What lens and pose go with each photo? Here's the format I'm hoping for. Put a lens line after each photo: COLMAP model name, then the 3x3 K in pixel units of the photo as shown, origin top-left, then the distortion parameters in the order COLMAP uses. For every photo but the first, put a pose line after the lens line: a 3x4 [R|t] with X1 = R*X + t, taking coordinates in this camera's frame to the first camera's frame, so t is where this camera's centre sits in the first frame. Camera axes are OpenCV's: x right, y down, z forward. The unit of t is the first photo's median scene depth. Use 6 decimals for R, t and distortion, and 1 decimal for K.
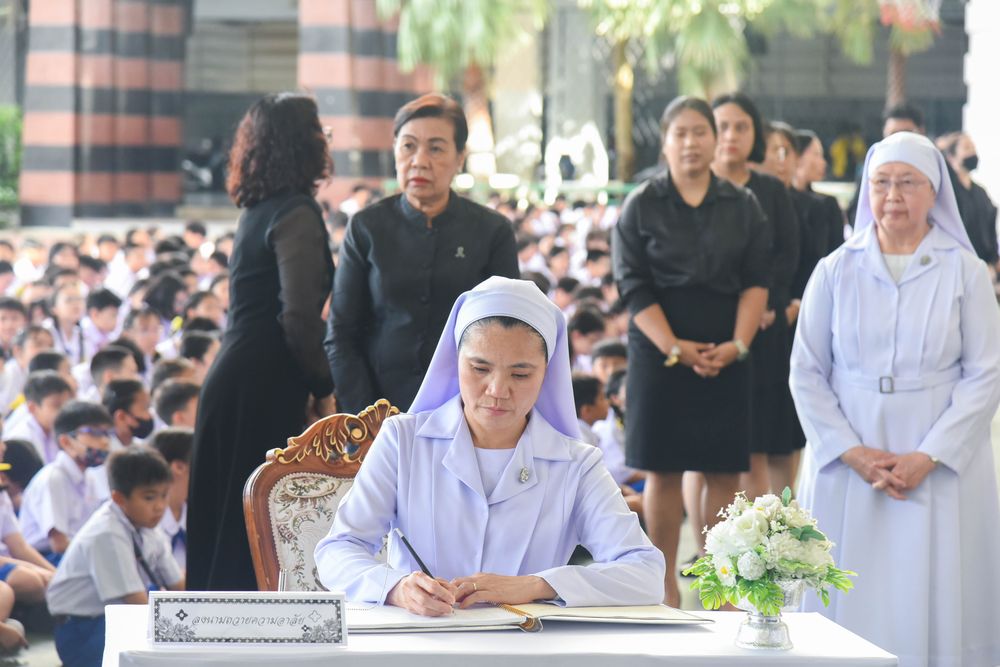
lens RADIAL K [[3054.9, 0, 500.0], [0, 3054.9, 333.5], [0, 0, 1]] dist [-0.067019, 2.008211]
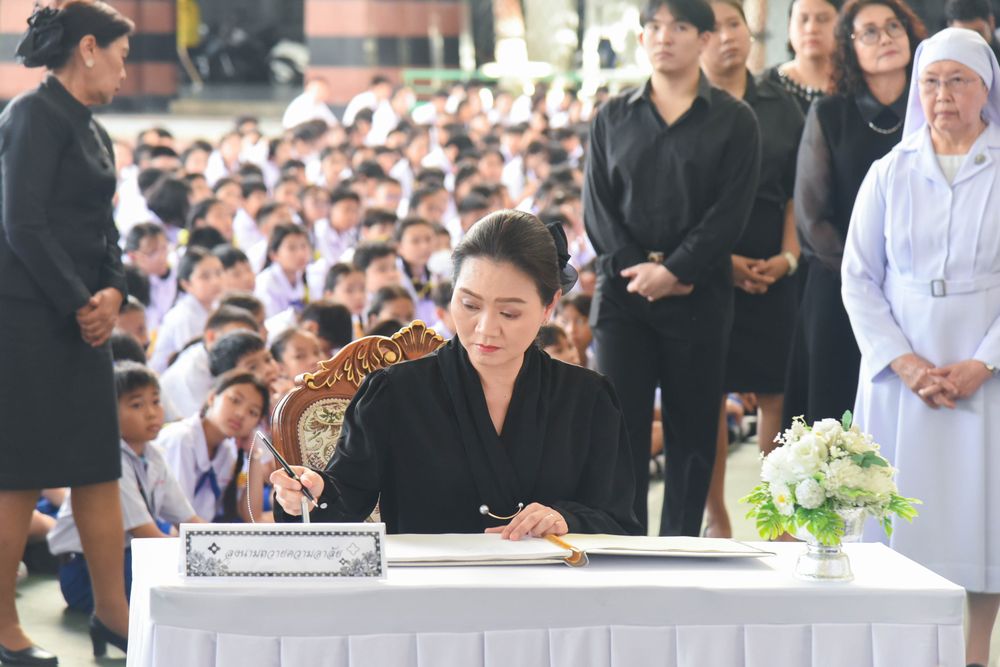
lens RADIAL K [[3424.7, 0, 482.7], [0, 3424.7, 385.6], [0, 0, 1]] dist [-0.003379, 3.497526]
pose [[0.999872, -0.006433, -0.014645, -0.003806], [0.007050, 0.999072, 0.042481, -0.003593], [0.014358, -0.042579, 0.998990, -0.065520]]
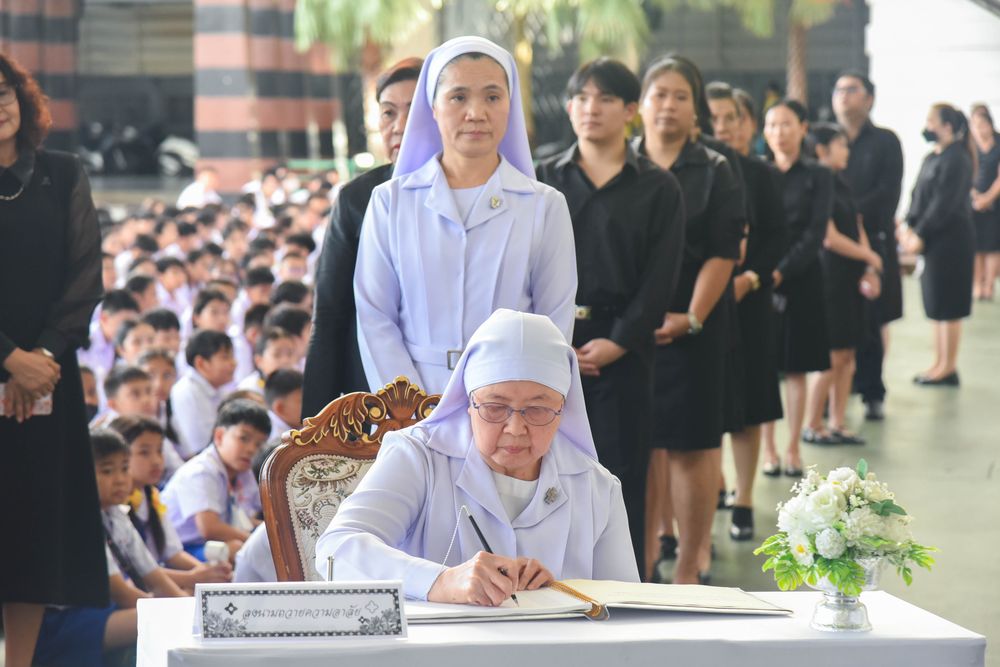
lens RADIAL K [[3054.9, 0, 500.0], [0, 3054.9, 333.5], [0, 0, 1]] dist [-0.067019, 2.008211]
pose [[0.999206, -0.018163, 0.035451, -0.050624], [0.017919, 0.999814, 0.007195, 0.002457], [-0.035575, -0.006554, 0.999346, 0.058673]]
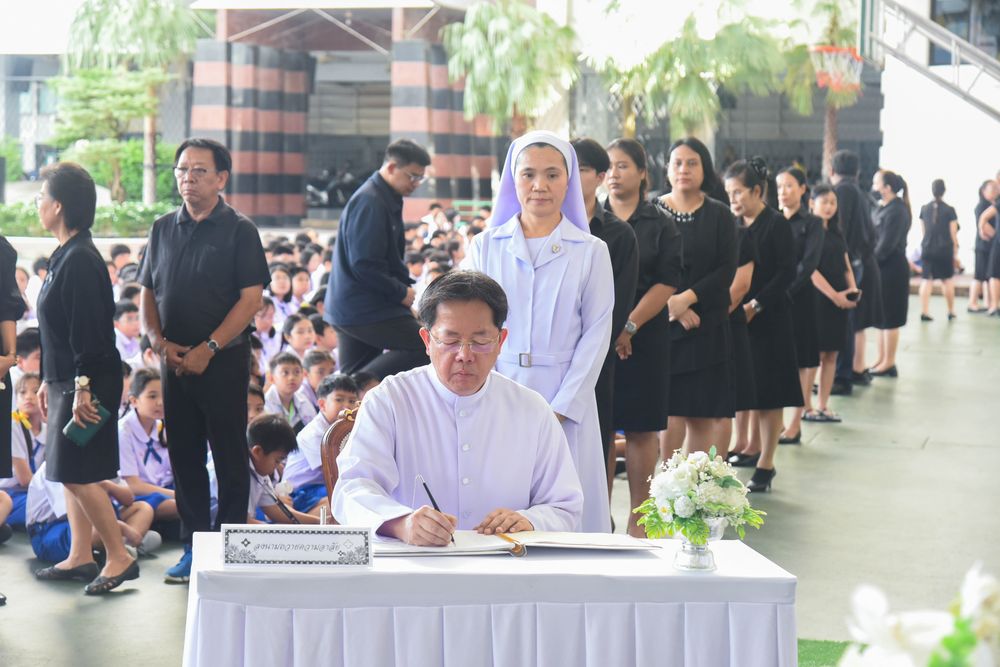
lens RADIAL K [[2235.9, 0, 500.0], [0, 2235.9, 333.5], [0, 0, 1]] dist [-0.045747, -0.109154]
pose [[0.999827, 0.004125, -0.018119, 0.020056], [-0.003951, 0.999946, 0.009648, -0.006385], [0.018158, -0.009575, 0.999789, 0.046252]]
